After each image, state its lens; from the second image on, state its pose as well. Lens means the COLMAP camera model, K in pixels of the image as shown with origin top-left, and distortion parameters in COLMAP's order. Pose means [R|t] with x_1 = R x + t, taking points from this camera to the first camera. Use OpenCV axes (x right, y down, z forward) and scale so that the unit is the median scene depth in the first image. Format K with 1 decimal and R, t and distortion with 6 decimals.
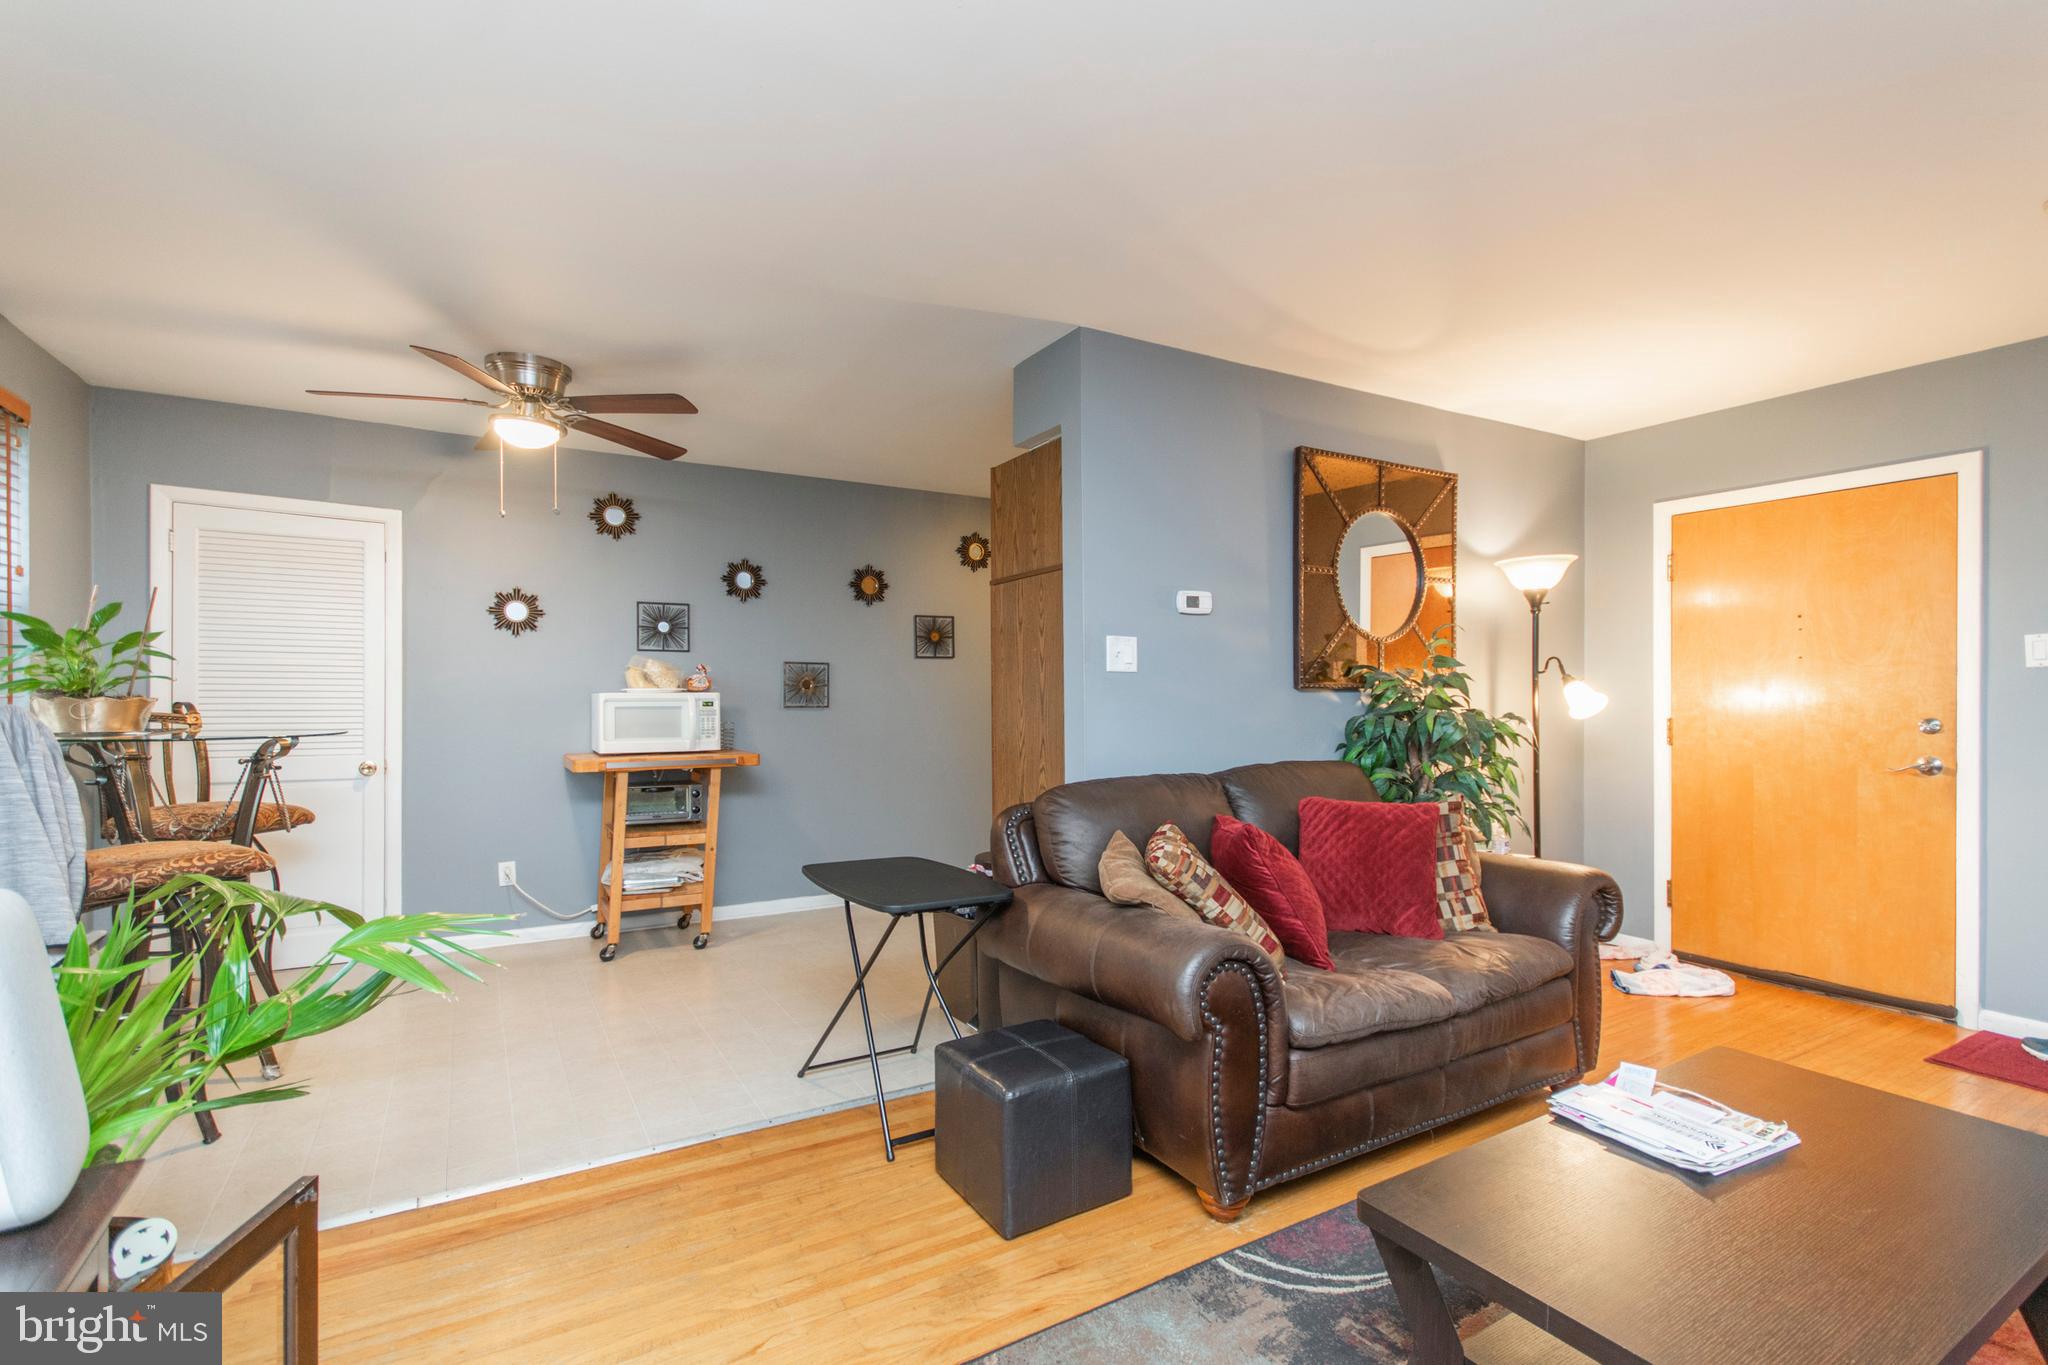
lens RADIAL K [[922.8, 0, 1059.0], [0, 922.8, 688.0], [0, 0, 1]] dist [0.002723, 0.001511]
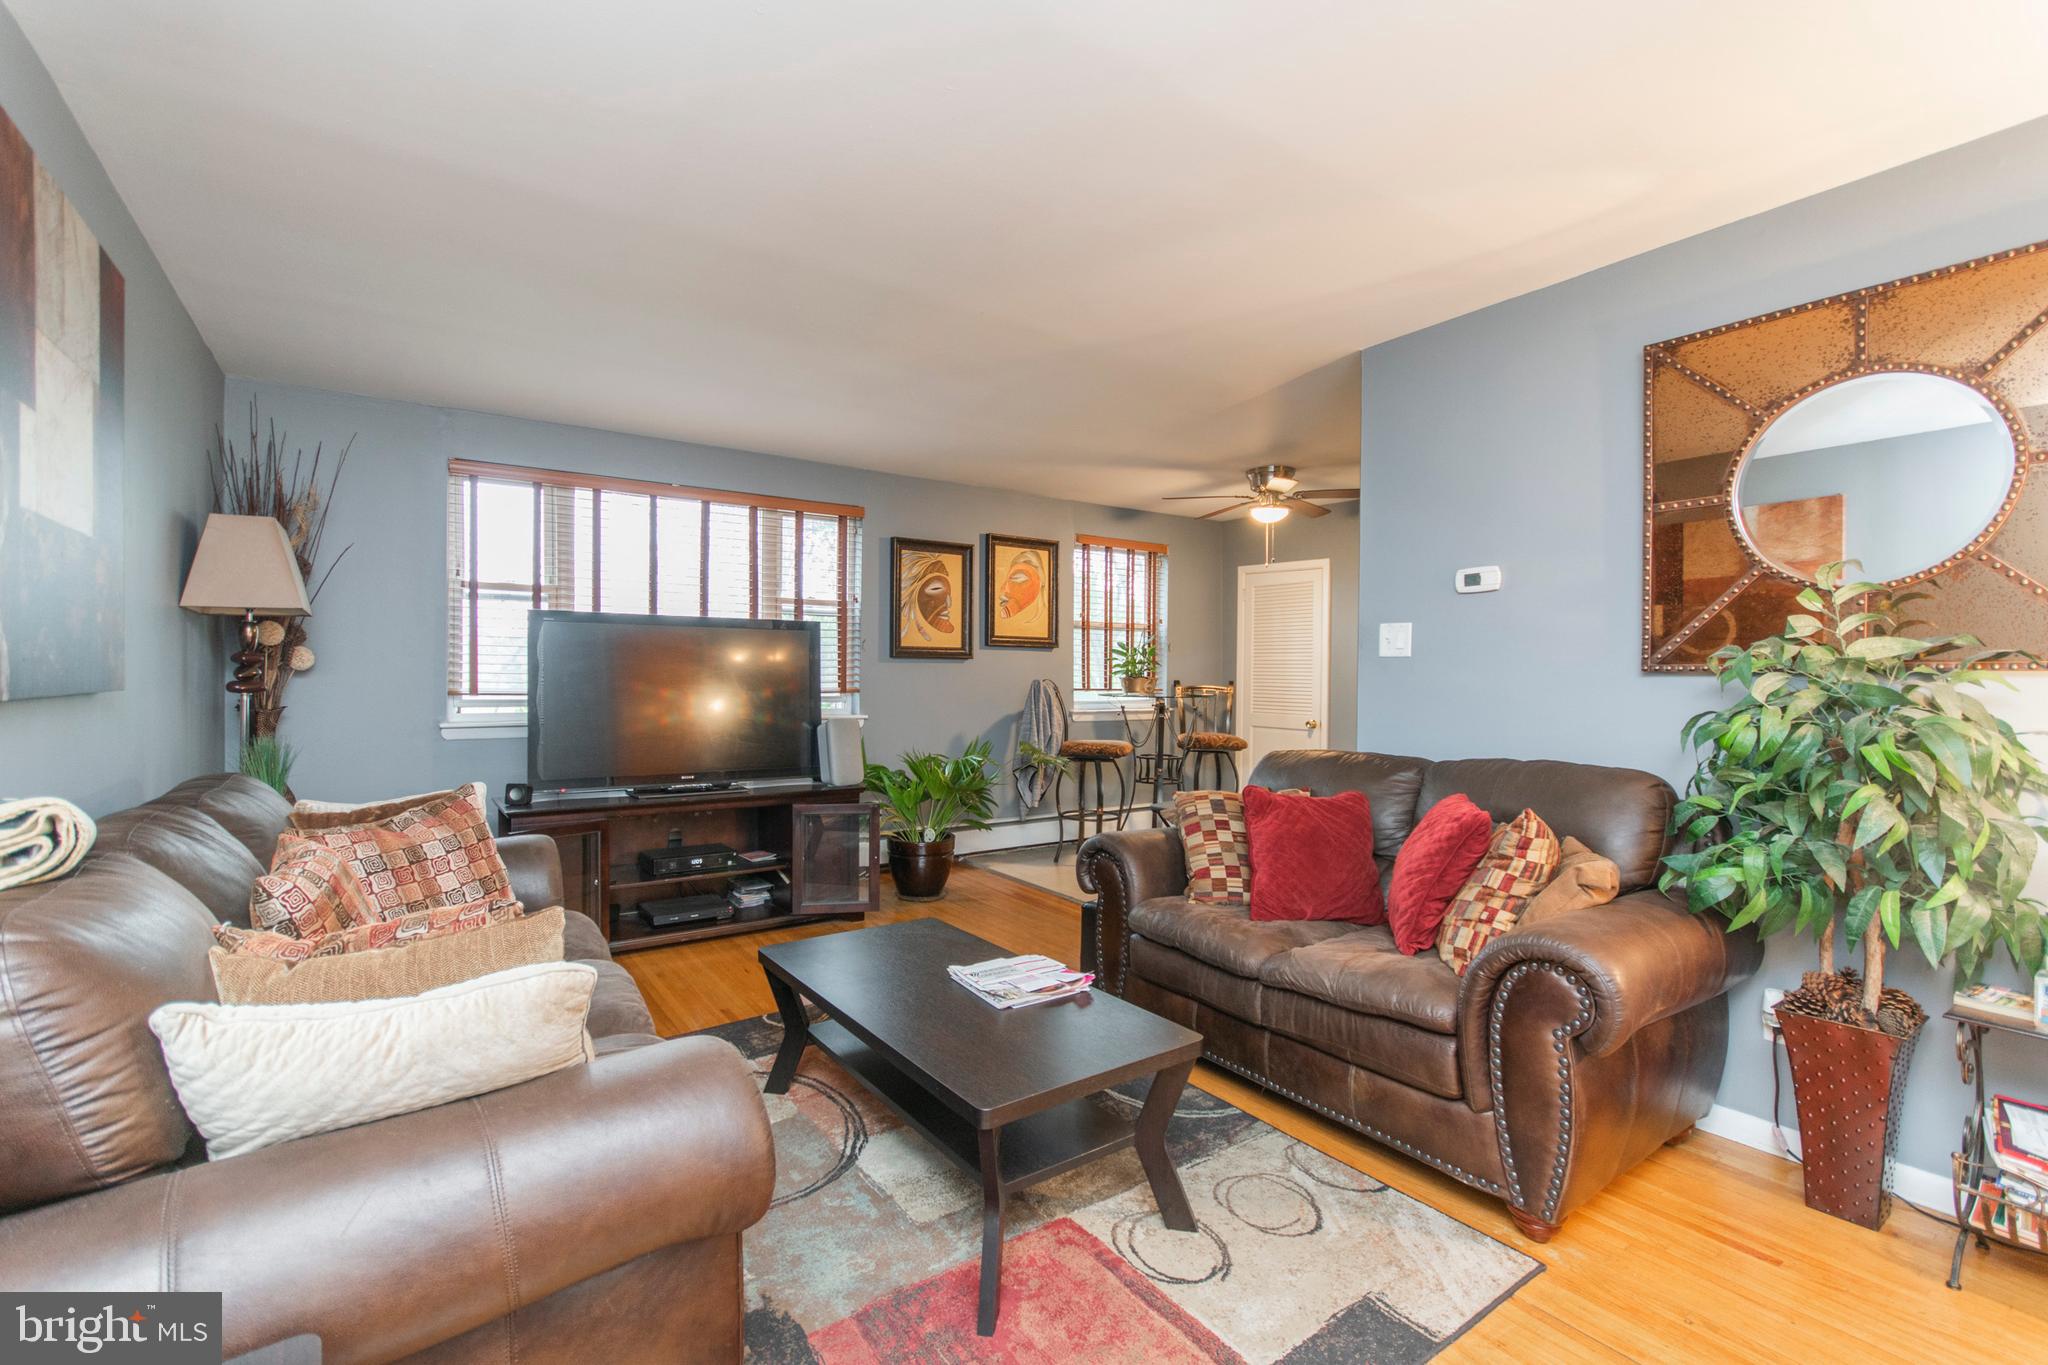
lens RADIAL K [[902.3, 0, 1009.0], [0, 902.3, 674.6], [0, 0, 1]] dist [0.005555, 0.000138]
pose [[0.063961, 0.001322, -0.997952, 0.982447], [0.008651, 0.999961, 0.001879, -0.002540], [0.997915, -0.008753, 0.063947, 0.447714]]
